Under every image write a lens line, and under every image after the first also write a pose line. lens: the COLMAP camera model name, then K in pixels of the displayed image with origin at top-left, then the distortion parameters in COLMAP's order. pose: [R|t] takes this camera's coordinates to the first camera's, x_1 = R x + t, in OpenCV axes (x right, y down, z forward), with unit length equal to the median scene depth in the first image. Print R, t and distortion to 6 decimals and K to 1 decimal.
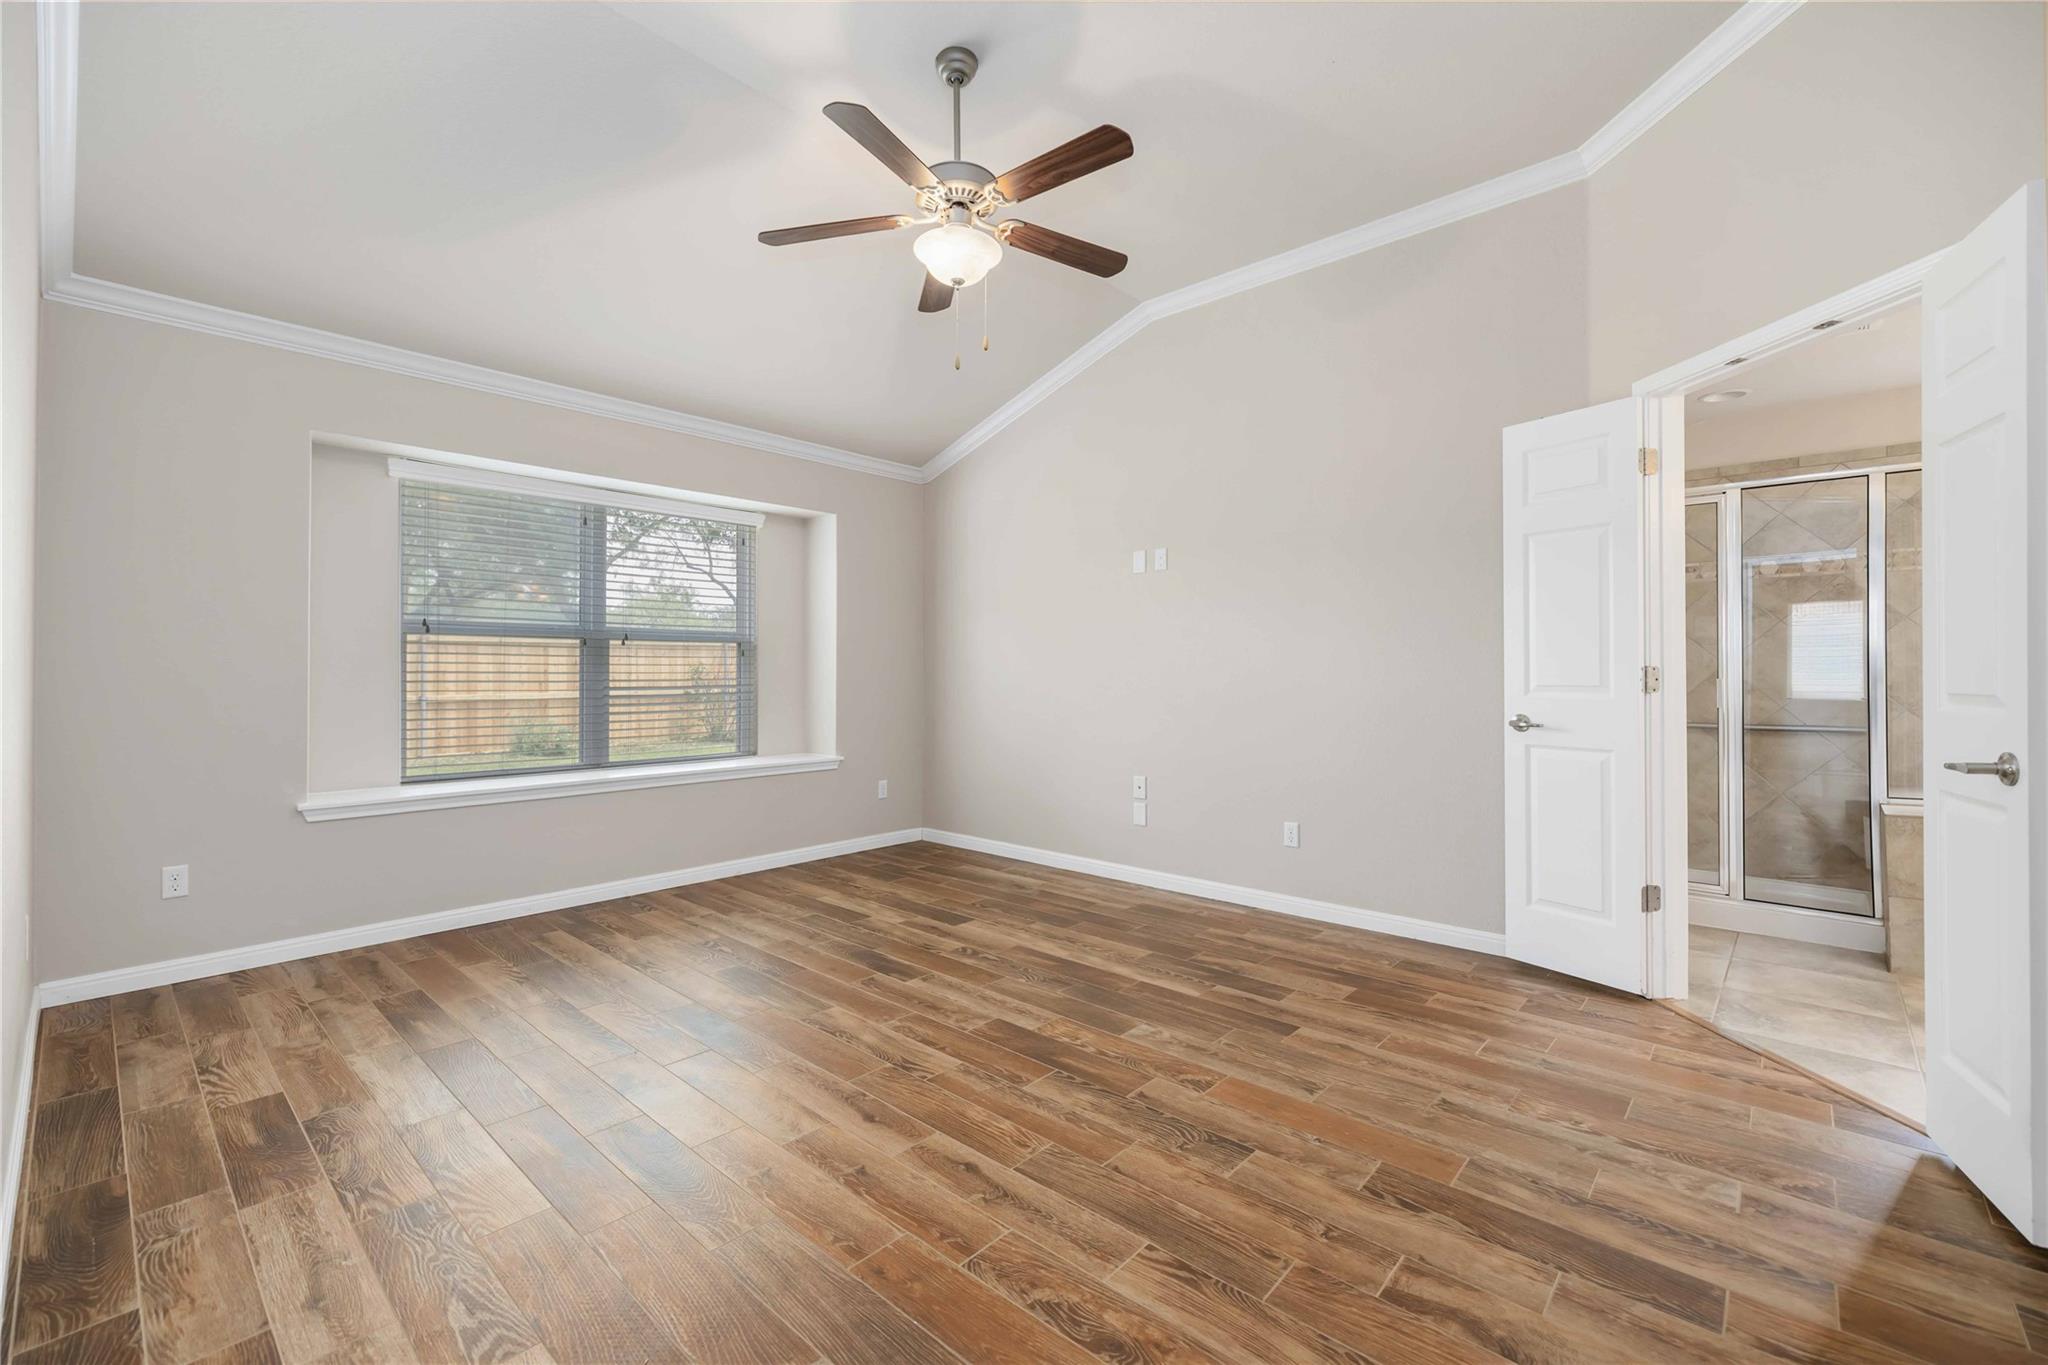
lens RADIAL K [[859.3, 0, 1008.2], [0, 859.3, 672.4], [0, 0, 1]] dist [0.001644, 0.000313]
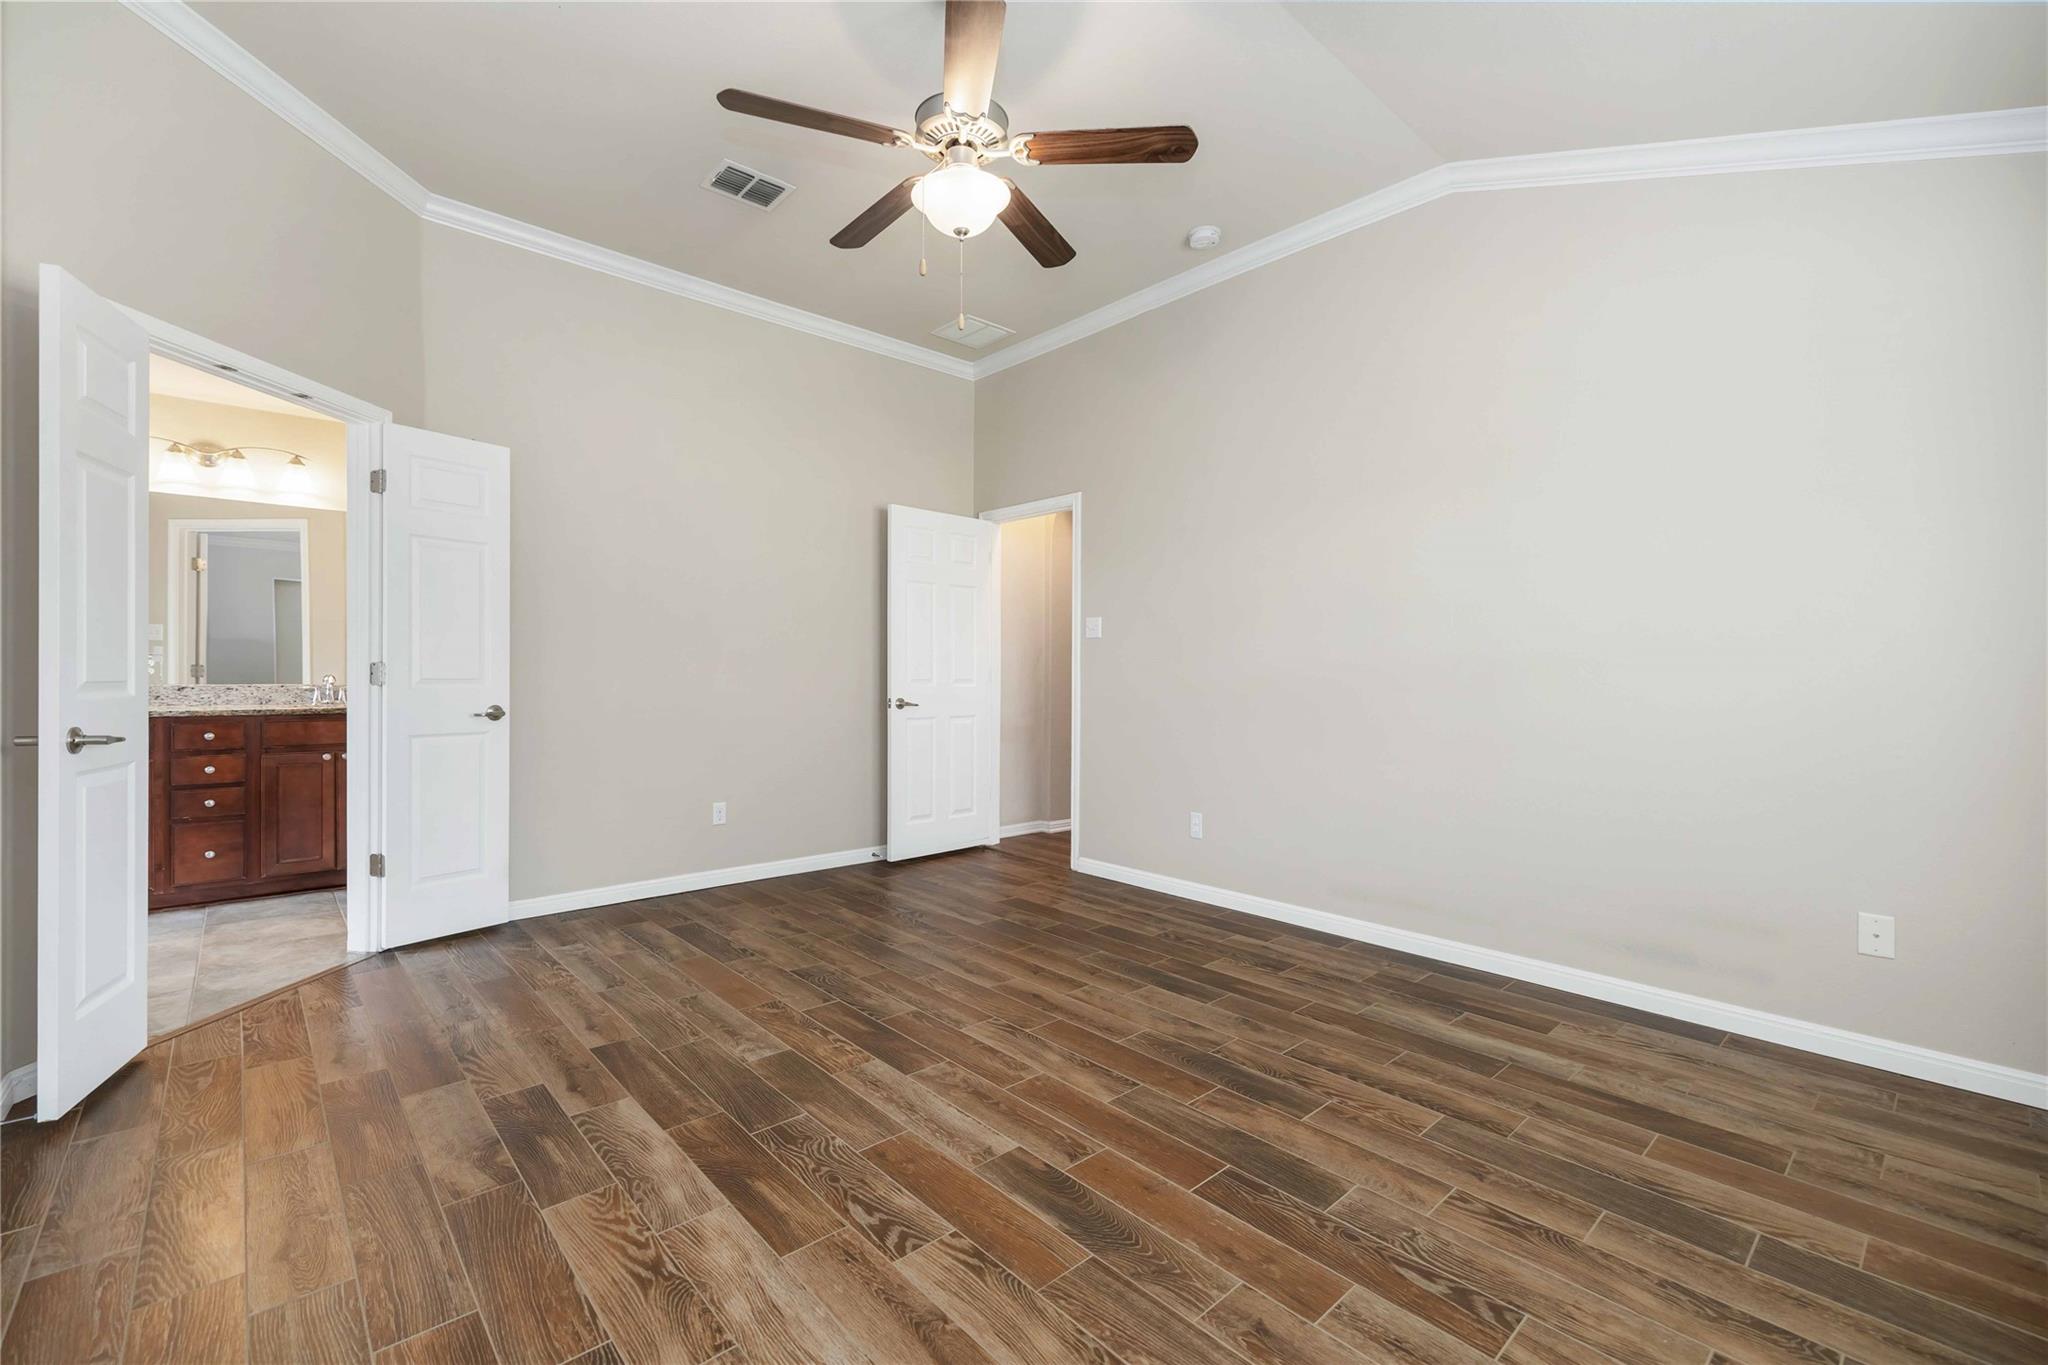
lens RADIAL K [[859.3, 0, 1008.2], [0, 859.3, 672.4], [0, 0, 1]] dist [0.001644, 0.000313]
pose [[-0.994793, -0.005958, 0.101743, -0.200879], [-0.006309, 0.999975, -0.003127, 0.006695], [-0.101721, -0.003752, -0.994806, 1.883485]]
